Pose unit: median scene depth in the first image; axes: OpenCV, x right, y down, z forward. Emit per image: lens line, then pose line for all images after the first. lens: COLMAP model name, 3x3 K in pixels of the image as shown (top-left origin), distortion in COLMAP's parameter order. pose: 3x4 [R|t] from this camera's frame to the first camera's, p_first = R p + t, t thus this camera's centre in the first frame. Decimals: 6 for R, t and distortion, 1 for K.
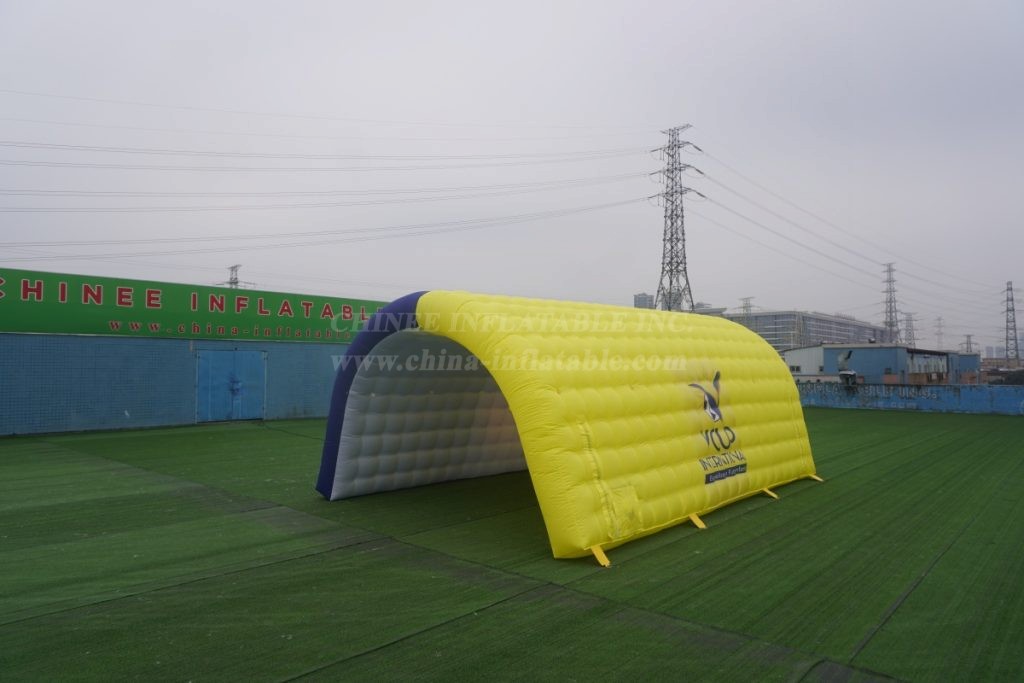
lens RADIAL K [[725.0, 0, 548.6], [0, 725.0, 341.6], [0, 0, 1]] dist [-0.003776, -0.001182]
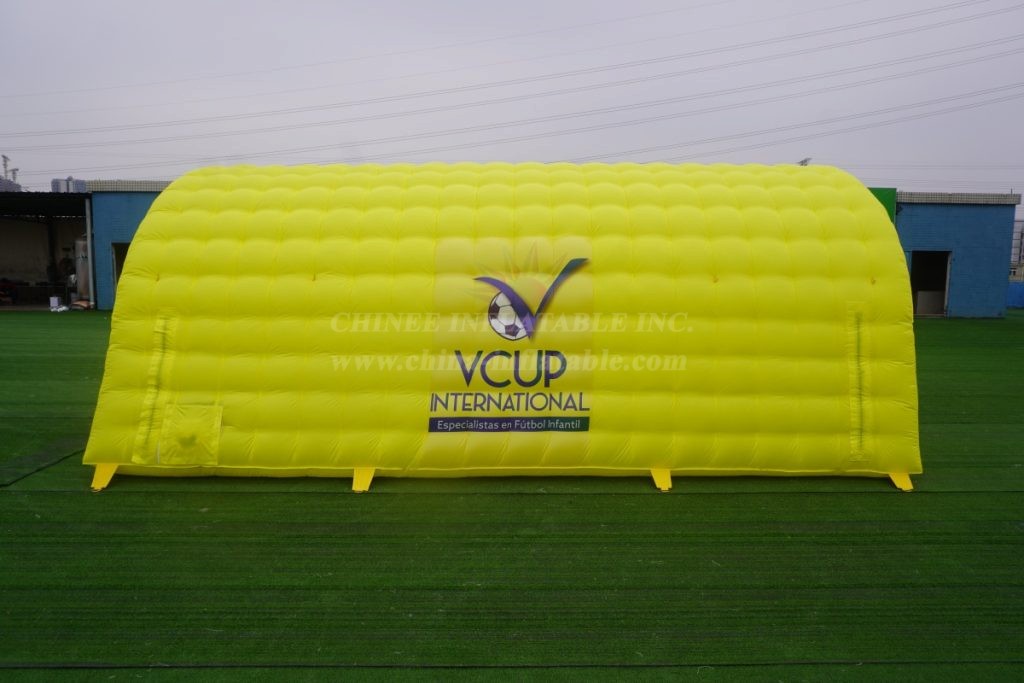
lens RADIAL K [[725.0, 0, 548.6], [0, 725.0, 341.6], [0, 0, 1]] dist [-0.003776, -0.001182]
pose [[0.619075, 0.087017, -0.780496, 0.861678], [0.020600, 0.991701, 0.126904, 0.041500], [0.785062, -0.094641, 0.612145, 0.769736]]
